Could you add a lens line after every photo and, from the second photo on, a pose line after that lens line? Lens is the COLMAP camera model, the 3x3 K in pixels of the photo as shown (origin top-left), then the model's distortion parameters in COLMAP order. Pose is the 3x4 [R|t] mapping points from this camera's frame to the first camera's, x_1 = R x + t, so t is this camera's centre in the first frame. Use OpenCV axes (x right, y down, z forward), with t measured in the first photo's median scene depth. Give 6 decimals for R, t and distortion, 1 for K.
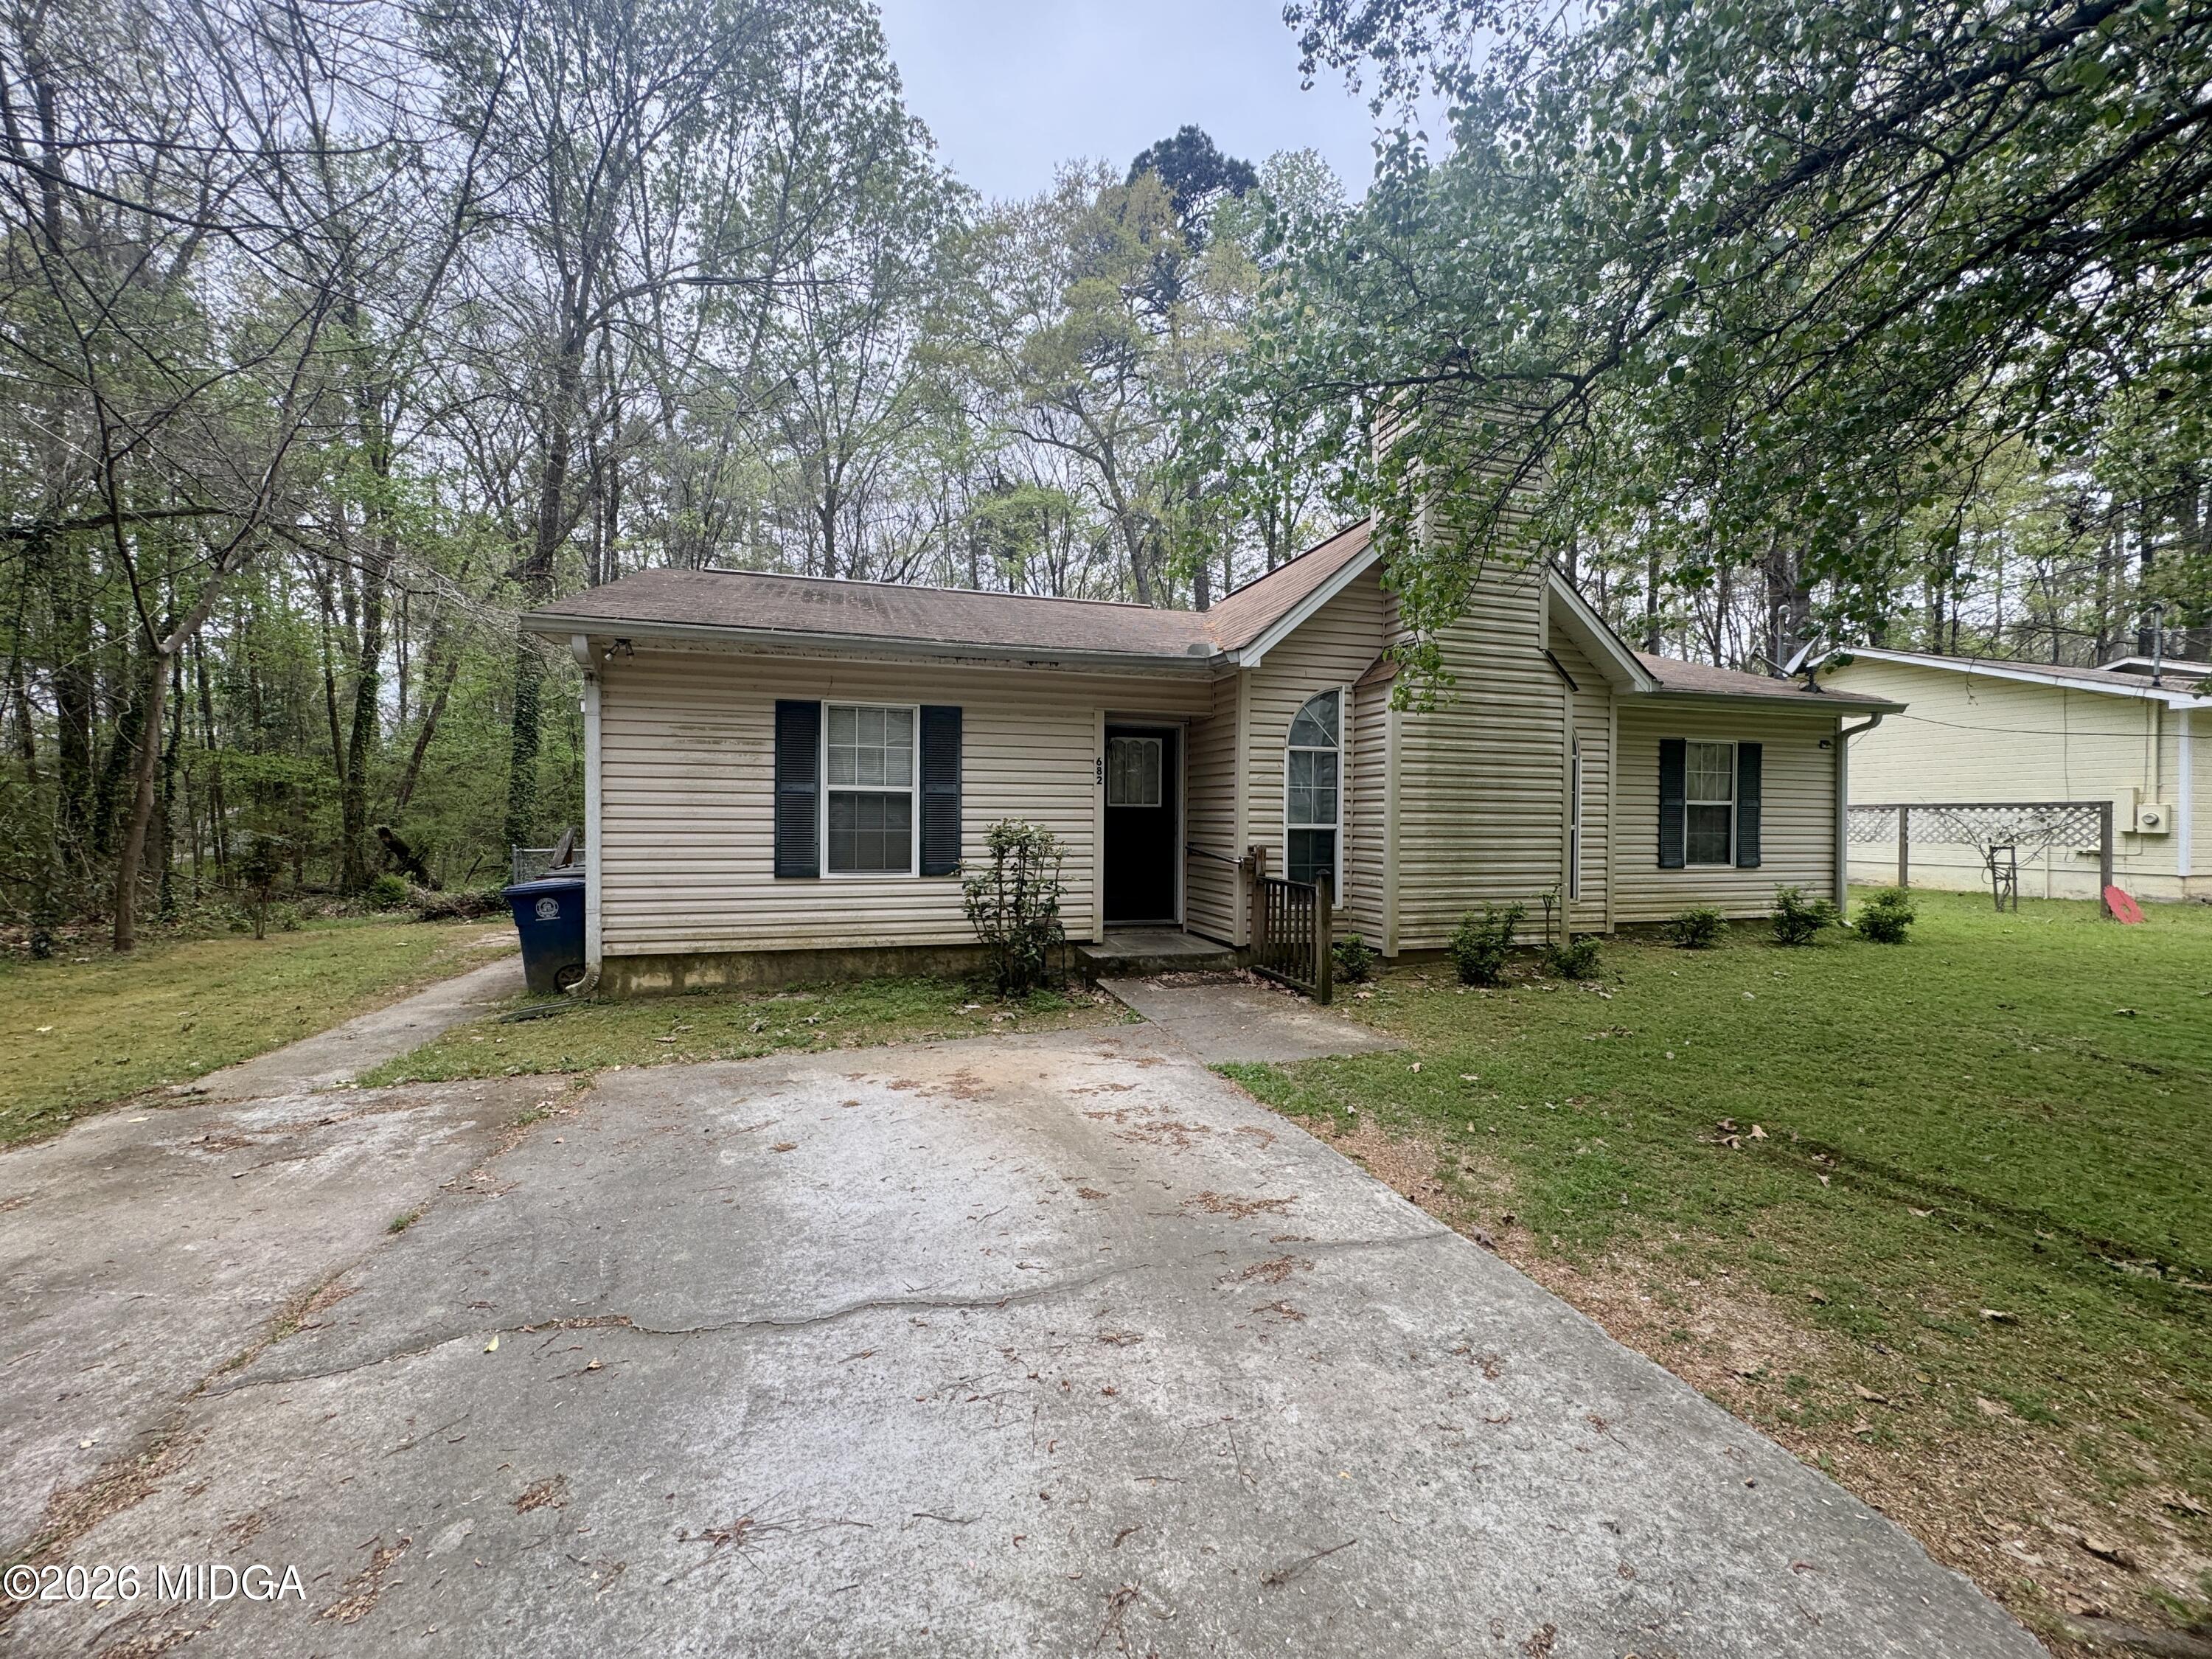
lens RADIAL K [[877.5, 0, 1106.0], [0, 877.5, 829.5], [0, 0, 1]] dist [-0.002486, 0.000487]
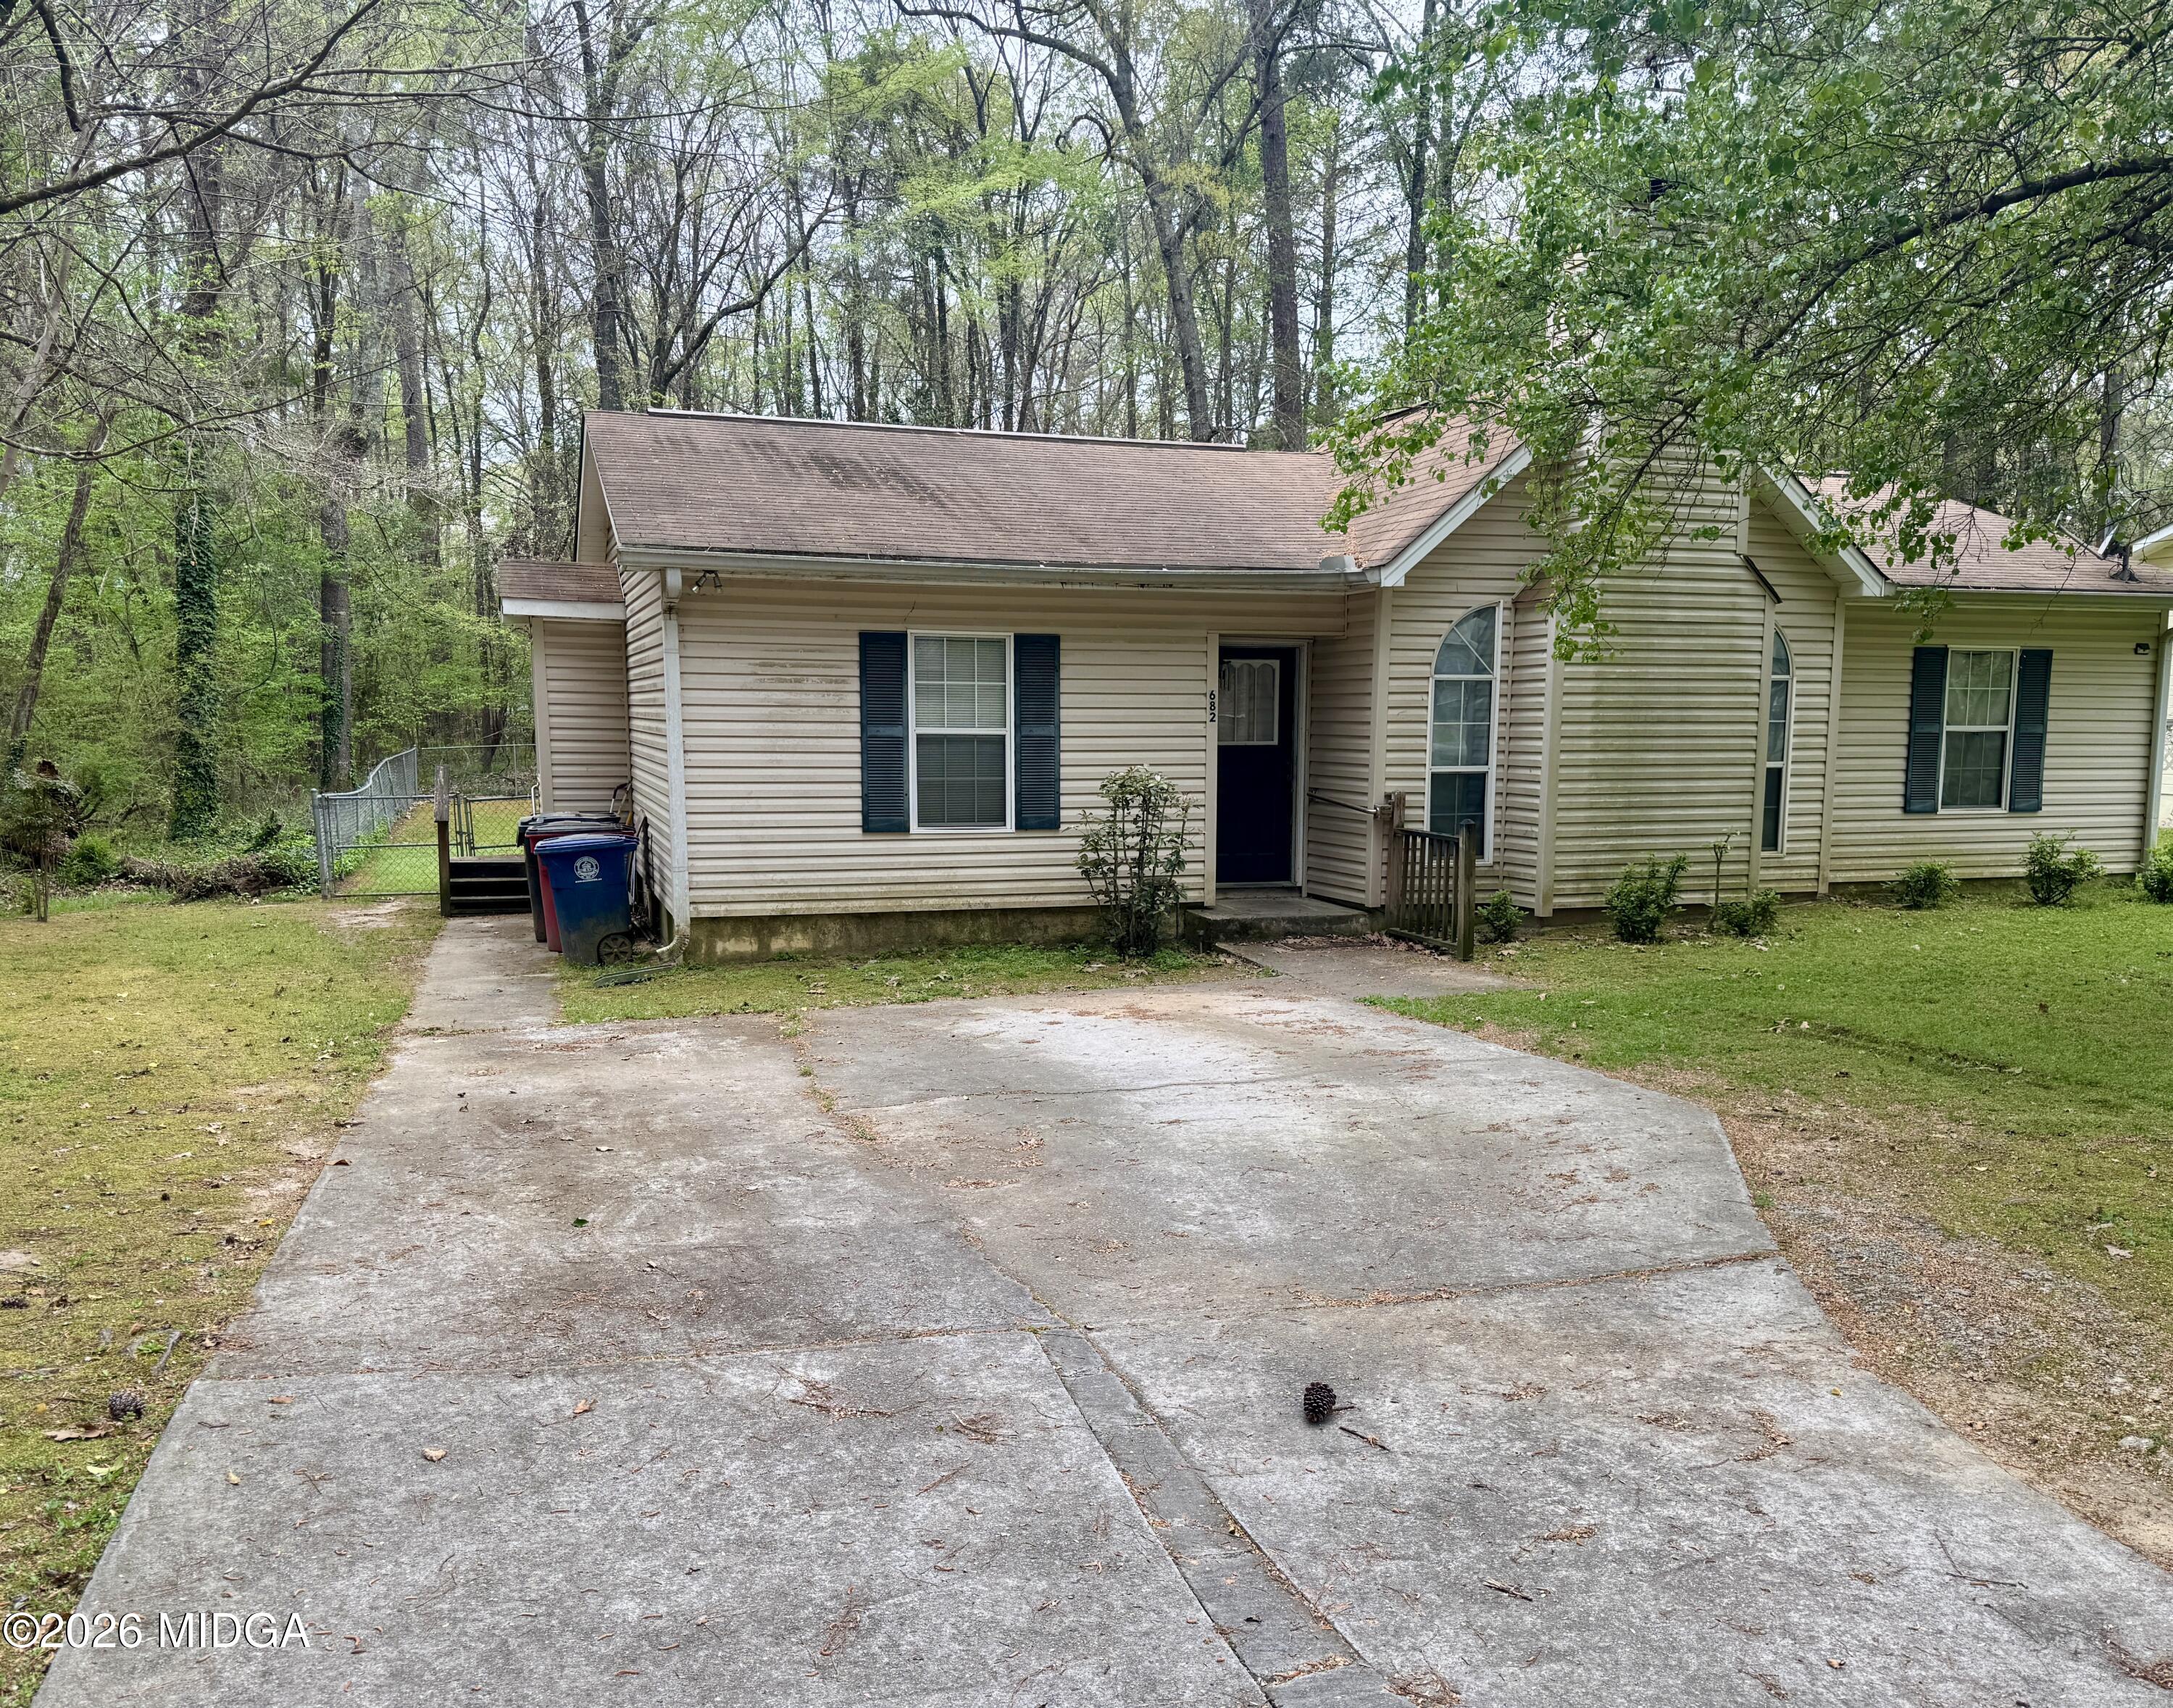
lens RADIAL K [[1790.9, 0, 1095.2], [0, 1790.9, 974.4], [0, 0, 1]] dist [0.163540, -0.349285]
pose [[0.999749, -0.007809, 0.021005, -0.169901], [0.005031, 0.991611, 0.129156, -0.036093], [-0.021837, -0.129018, 0.991402, -0.816078]]
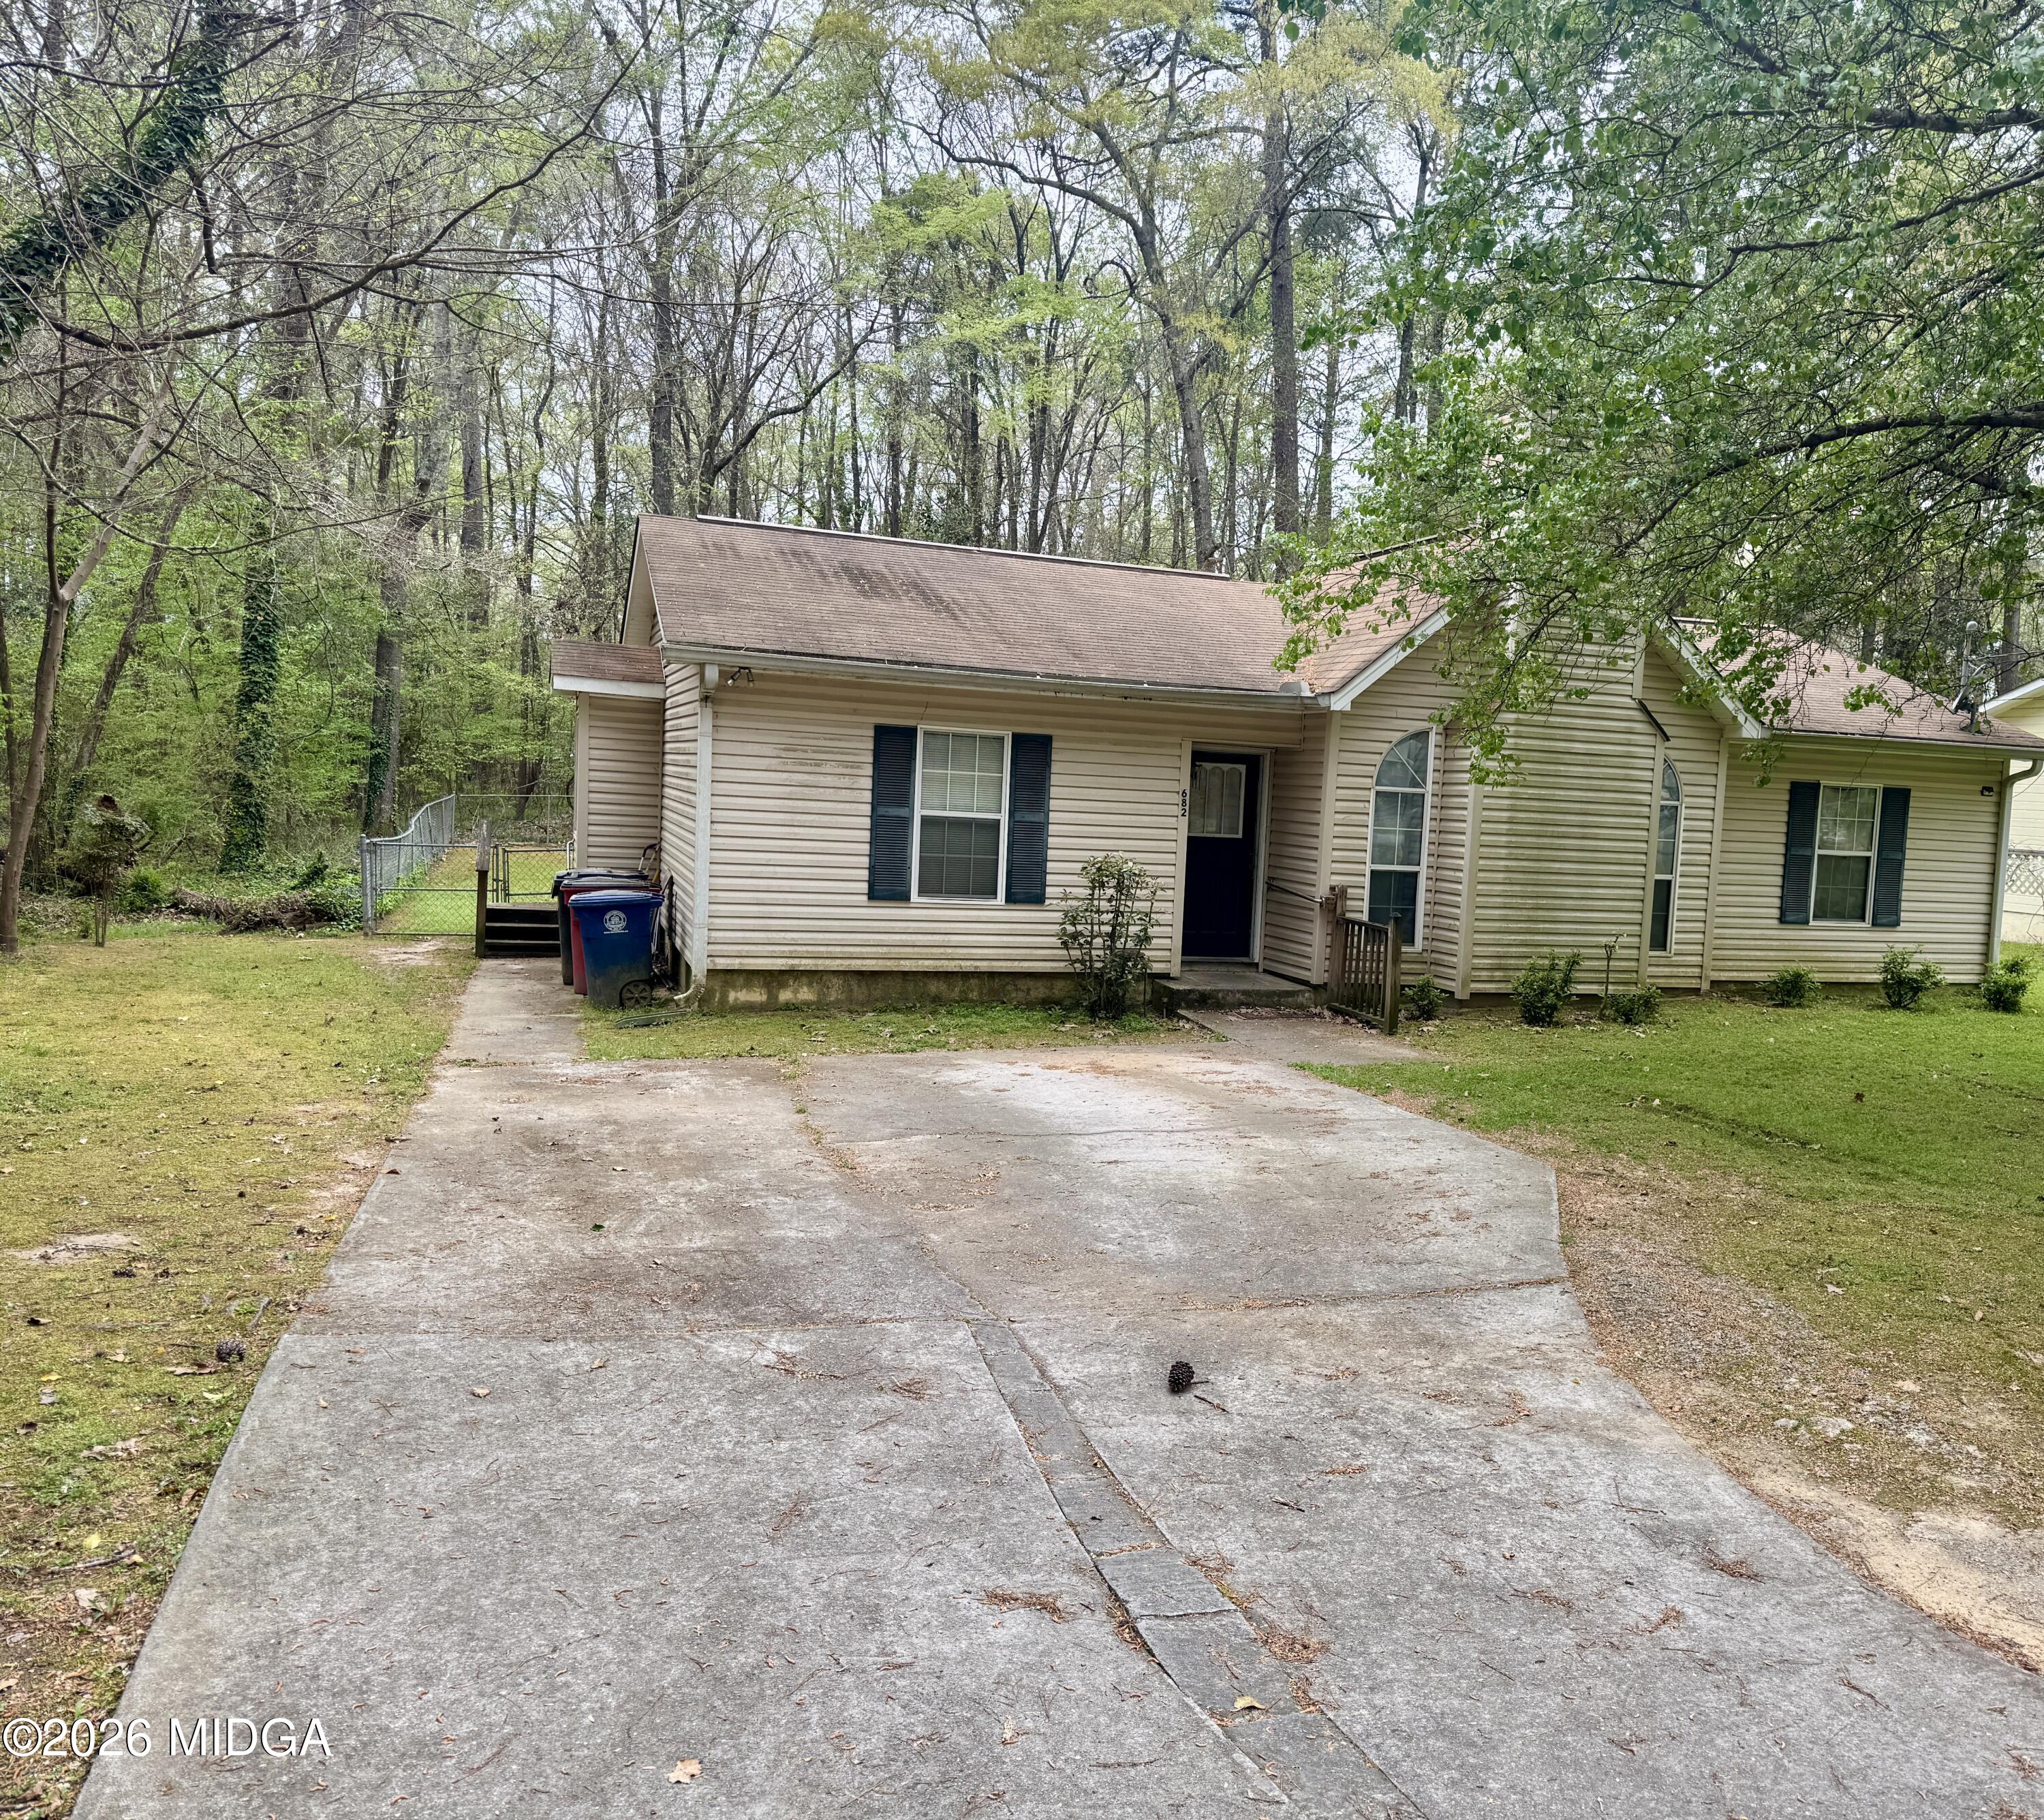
lens RADIAL K [[1714.8, 0, 1207.3], [0, 1714.8, 913.5], [0, 0, 1]] dist [0.155753, -0.316183]
pose [[0.996012, 0.038309, 0.080576, -0.138950], [-0.043119, 0.997337, 0.058816, -0.060312], [-0.078109, -0.062056, 0.995012, -0.973683]]
